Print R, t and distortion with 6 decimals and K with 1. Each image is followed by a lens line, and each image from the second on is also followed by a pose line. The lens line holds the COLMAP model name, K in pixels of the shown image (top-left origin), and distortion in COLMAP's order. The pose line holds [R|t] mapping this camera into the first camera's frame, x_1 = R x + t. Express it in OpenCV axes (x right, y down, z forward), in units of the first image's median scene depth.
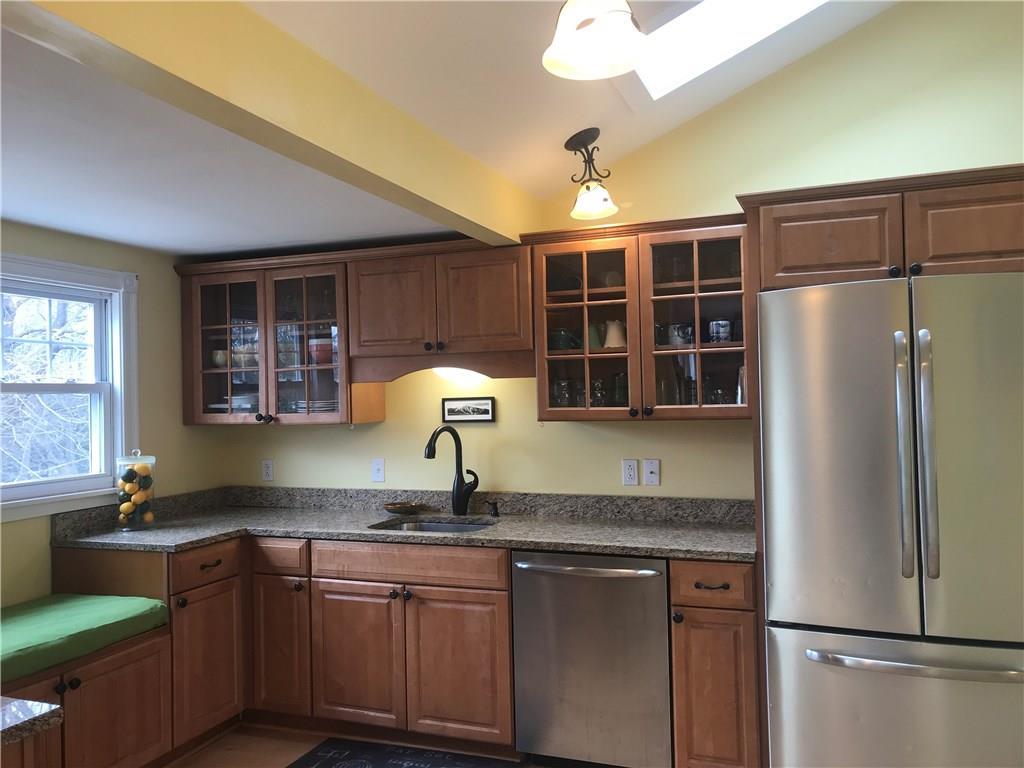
lens RADIAL K [[840.1, 0, 512.0], [0, 840.1, 384.0], [0, 0, 1]] dist [0.011900, 0.007728]
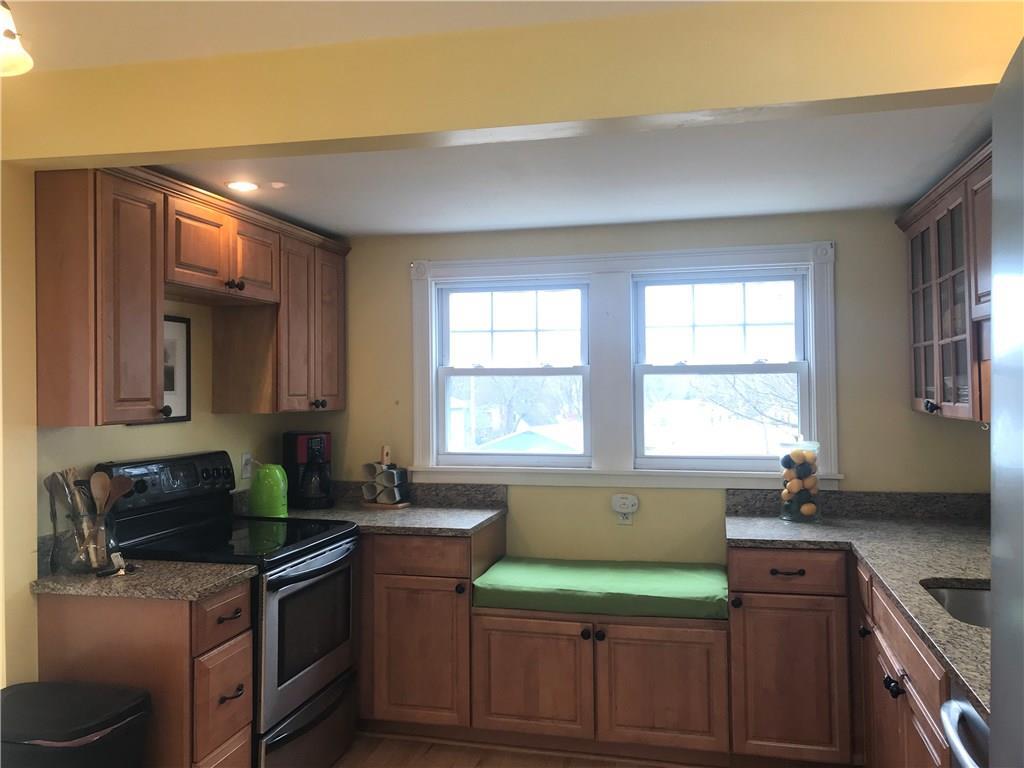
lens RADIAL K [[819.0, 0, 512.0], [0, 819.0, 384.0], [0, 0, 1]] dist [-0.005364, -0.001257]
pose [[0.128491, 0.014710, -0.991602, 0.415533], [0.017827, 0.999694, 0.017140, 0.001790], [0.991550, -0.019880, 0.128190, 0.587756]]
